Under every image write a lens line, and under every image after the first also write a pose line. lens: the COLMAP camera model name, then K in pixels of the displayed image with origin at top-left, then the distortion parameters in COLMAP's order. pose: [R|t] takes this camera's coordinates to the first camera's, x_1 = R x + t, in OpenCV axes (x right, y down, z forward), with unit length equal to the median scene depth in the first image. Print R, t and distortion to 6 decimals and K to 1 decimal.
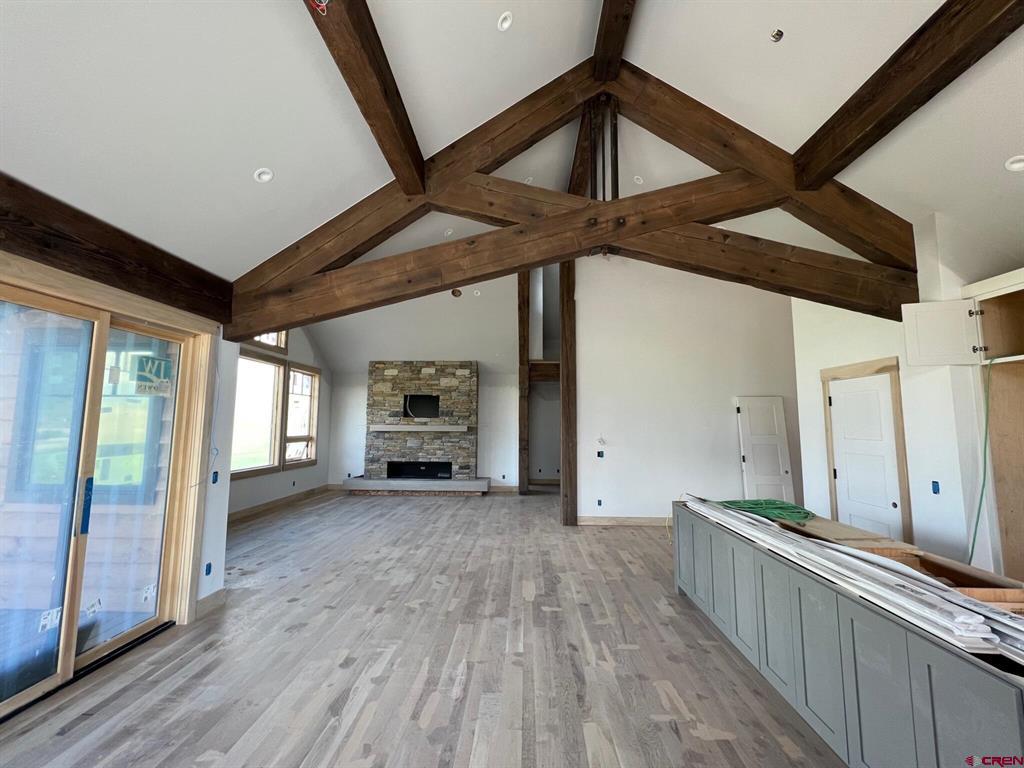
lens RADIAL K [[409.3, 0, 512.1], [0, 409.3, 384.0], [0, 0, 1]] dist [-0.009667, 0.001635]
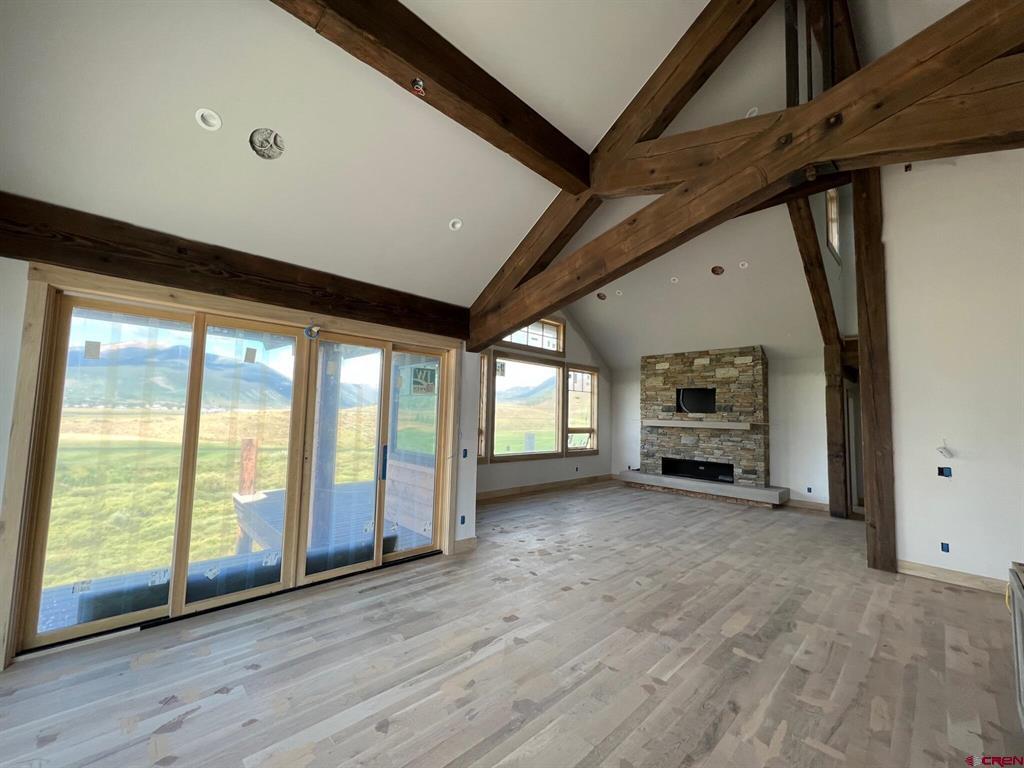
lens RADIAL K [[409.3, 0, 511.8], [0, 409.3, 384.2], [0, 0, 1]] dist [-0.009667, 0.001635]
pose [[0.712455, -0.038367, -0.700669, 0.332575], [0.045686, 0.998922, -0.008245, 0.016285], [0.700229, -0.026137, 0.713439, 0.136779]]
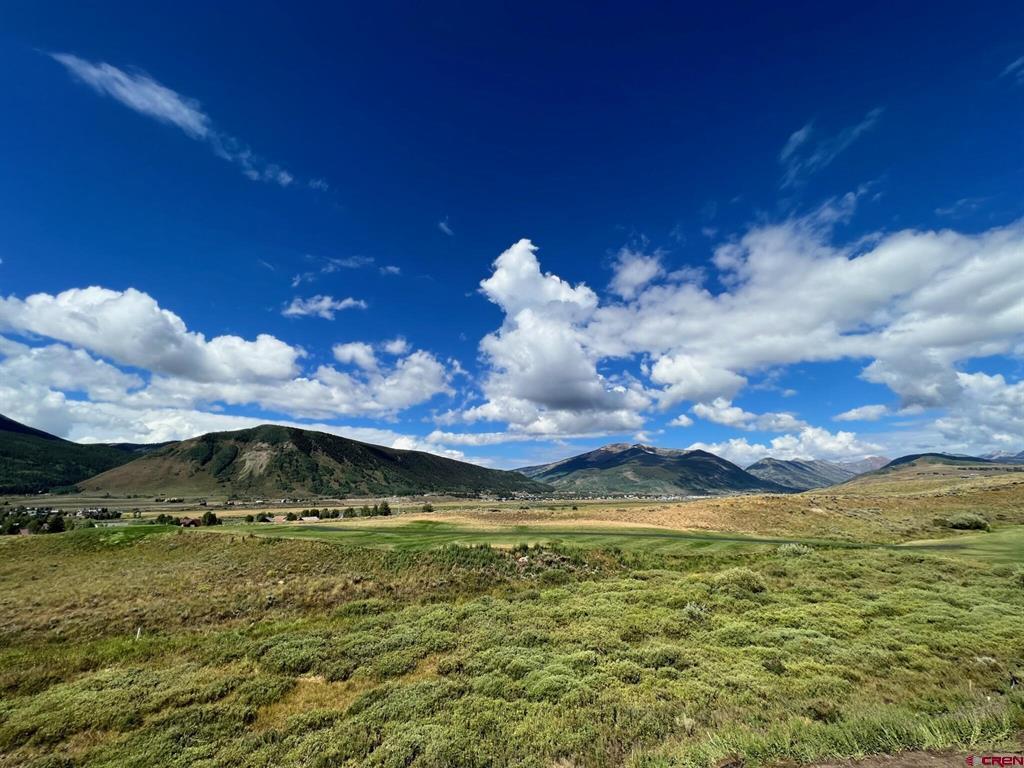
lens RADIAL K [[409.3, 0, 517.3], [0, 409.3, 384.9], [0, 0, 1]] dist [-0.009667, 0.001635]
pose [[-0.181832, -0.262841, -0.947550, 0.283991], [0.105016, 0.952913, -0.284480, 0.012432], [0.977706, -0.151235, -0.145667, 0.100321]]
